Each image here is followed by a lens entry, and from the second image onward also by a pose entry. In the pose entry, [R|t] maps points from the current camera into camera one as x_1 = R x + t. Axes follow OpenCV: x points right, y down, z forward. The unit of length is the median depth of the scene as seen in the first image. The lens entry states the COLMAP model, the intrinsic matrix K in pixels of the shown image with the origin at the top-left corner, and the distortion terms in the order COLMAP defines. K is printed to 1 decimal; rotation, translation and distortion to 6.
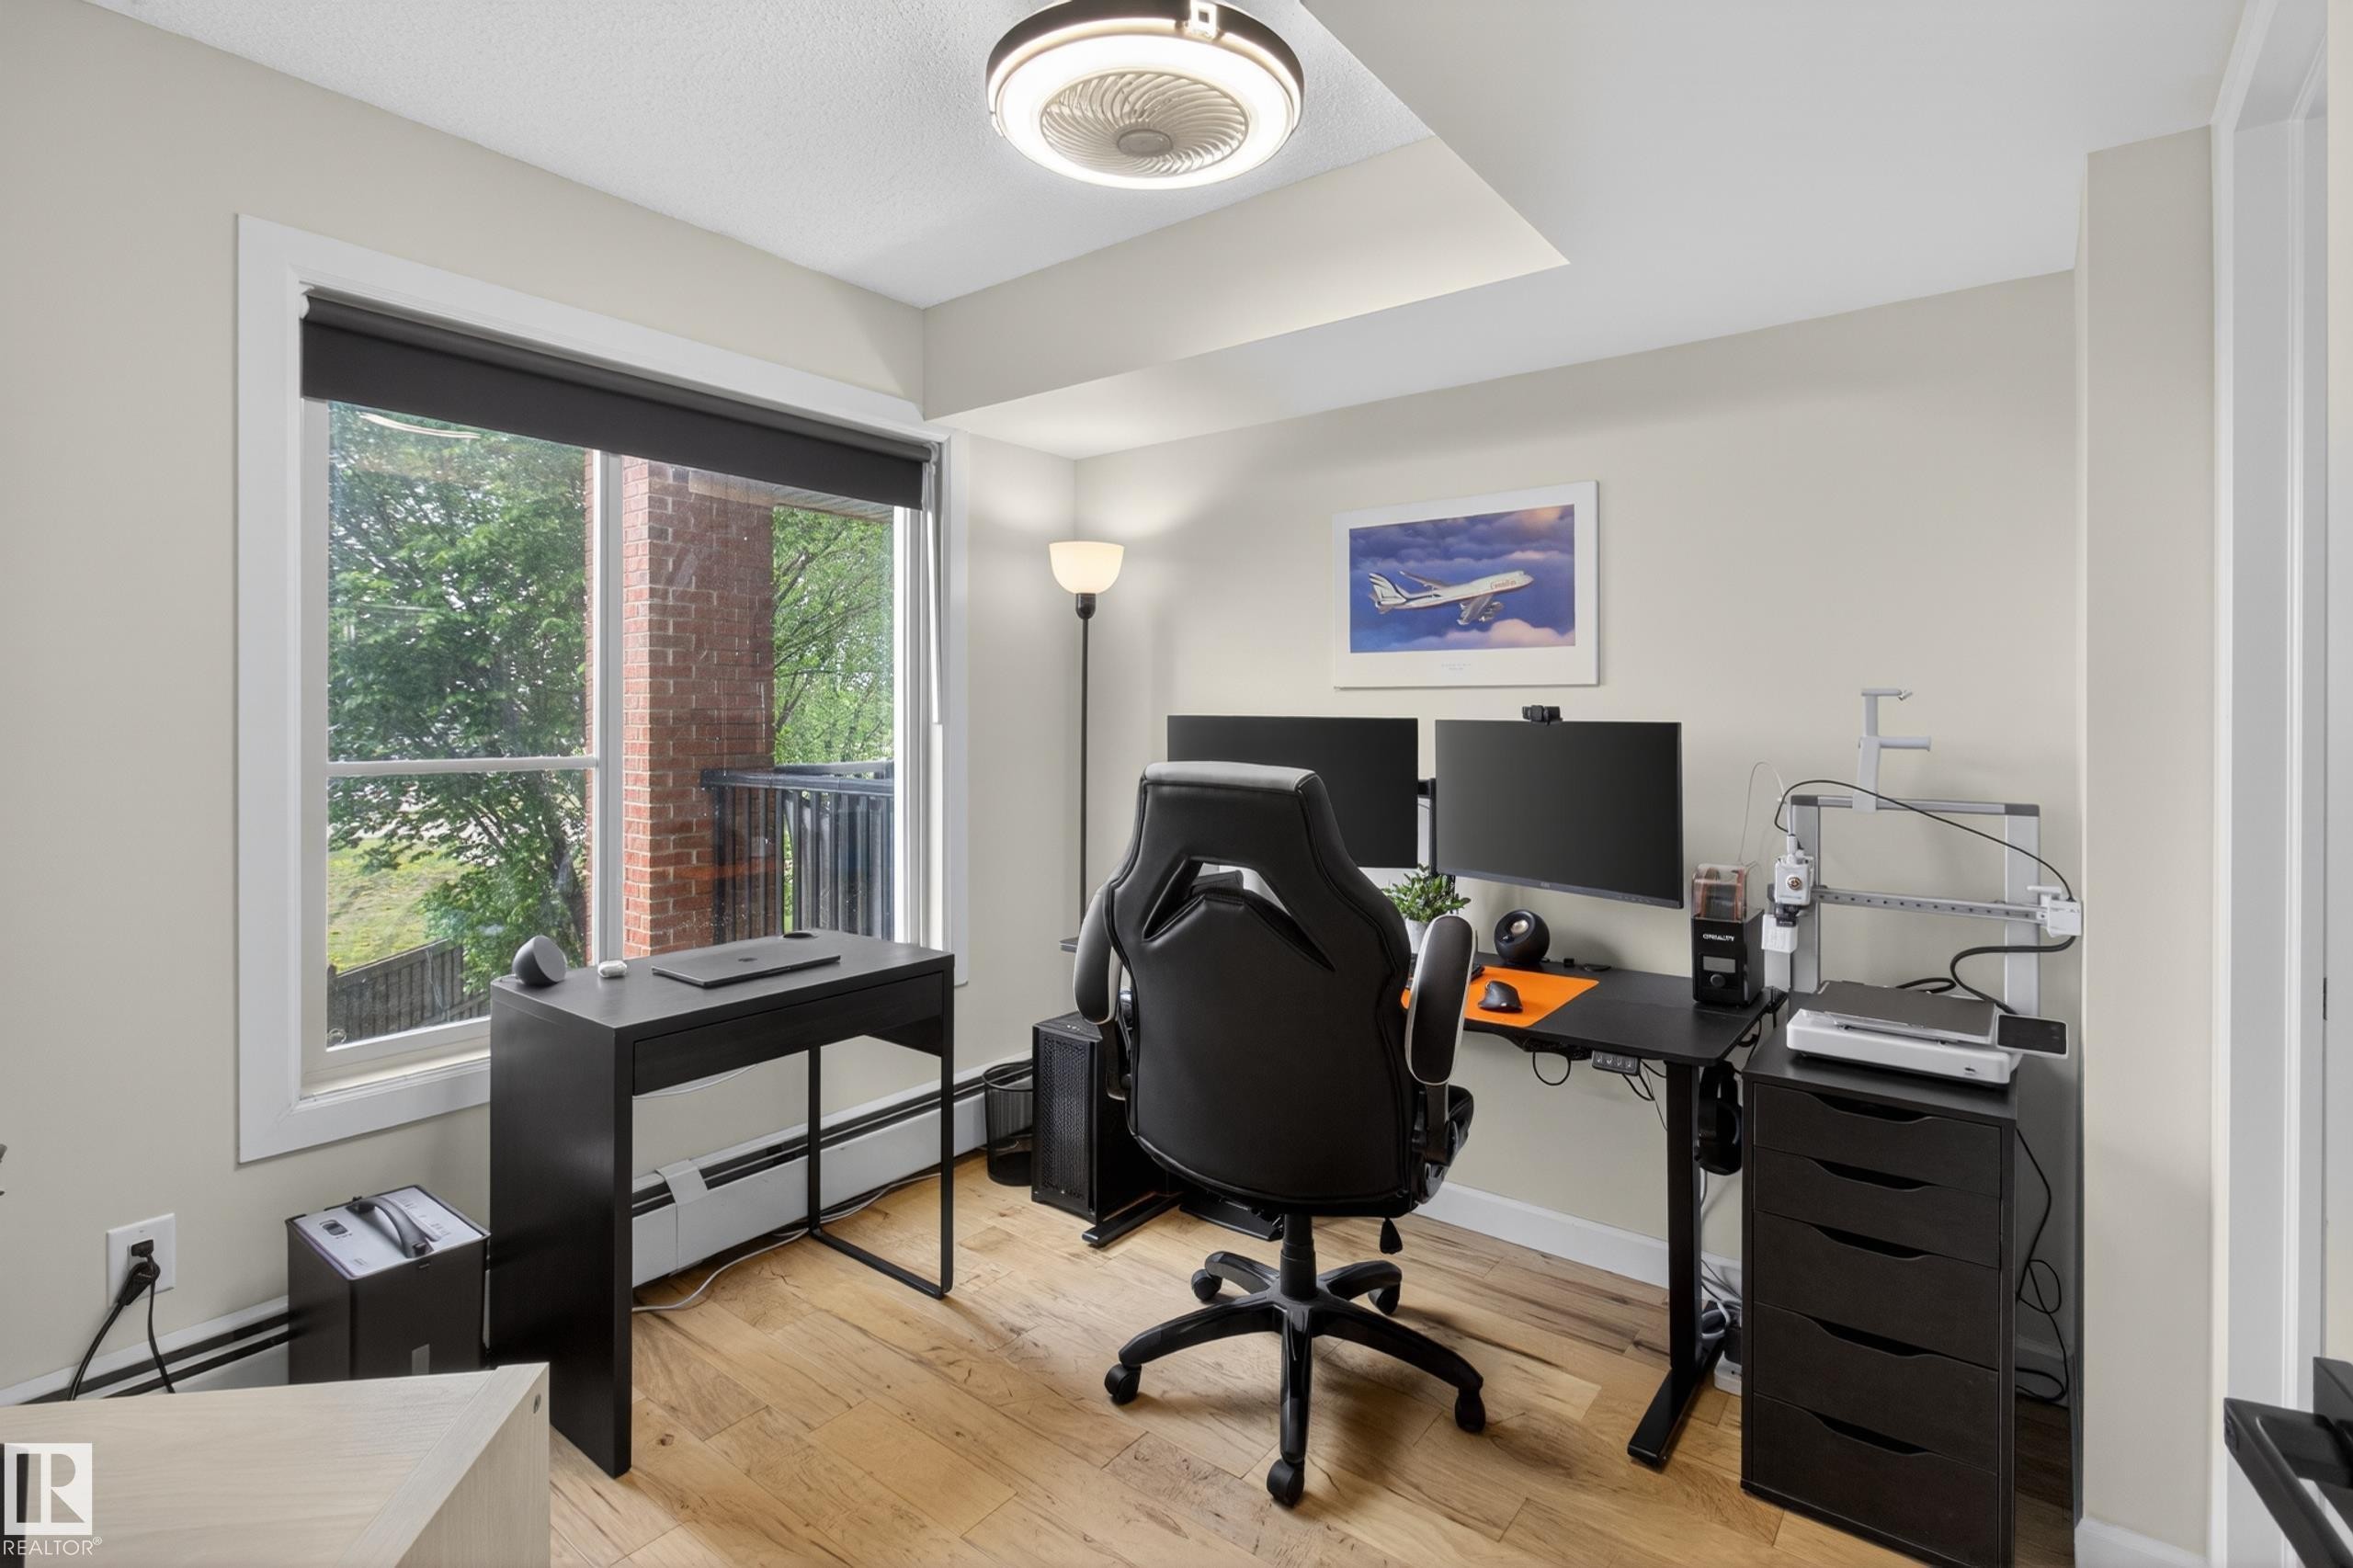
lens RADIAL K [[1108.2, 0, 1174.7], [0, 1108.2, 724.1], [0, 0, 1]] dist [0.016785, 0.000074]
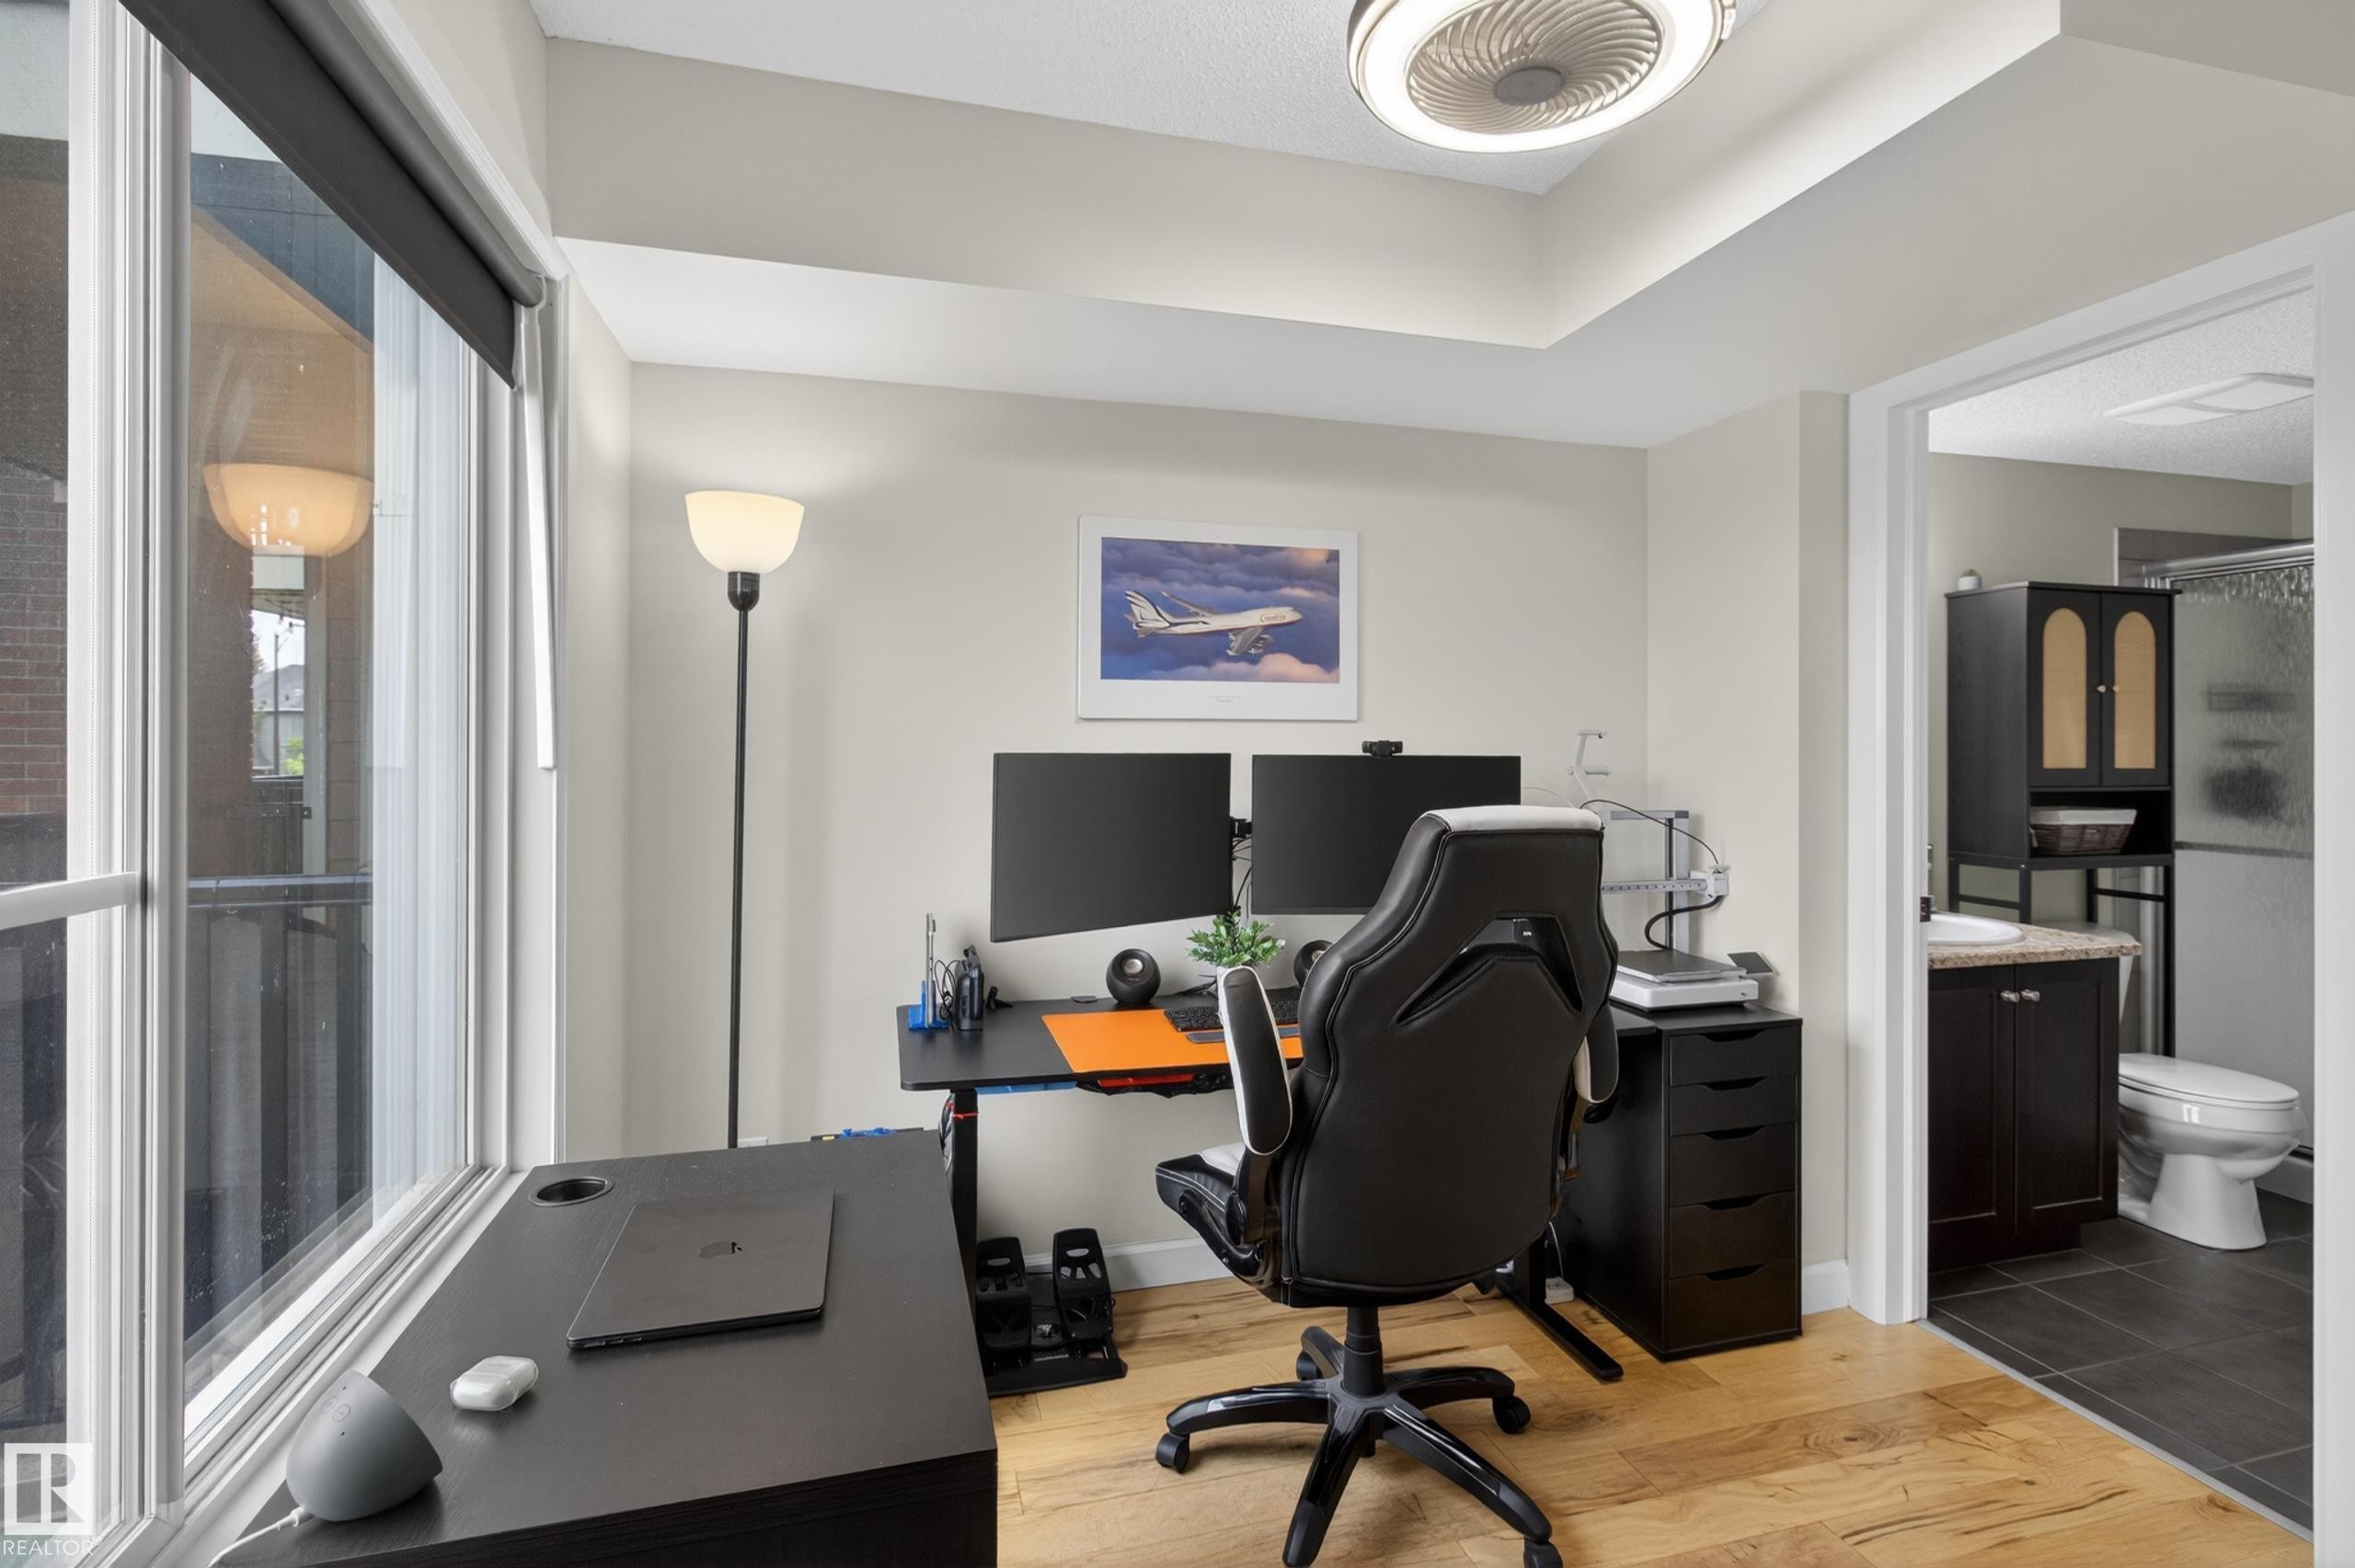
lens RADIAL K [[1146.3, 0, 1191.4], [0, 1146.3, 744.0], [0, 0, 1]] dist [-0.002606, -0.000166]
pose [[0.597937, -0.007500, 0.801508, -0.574007], [0.007627, 0.999964, 0.003667, -0.016800], [-0.801507, 0.003921, 0.597972, 0.439569]]
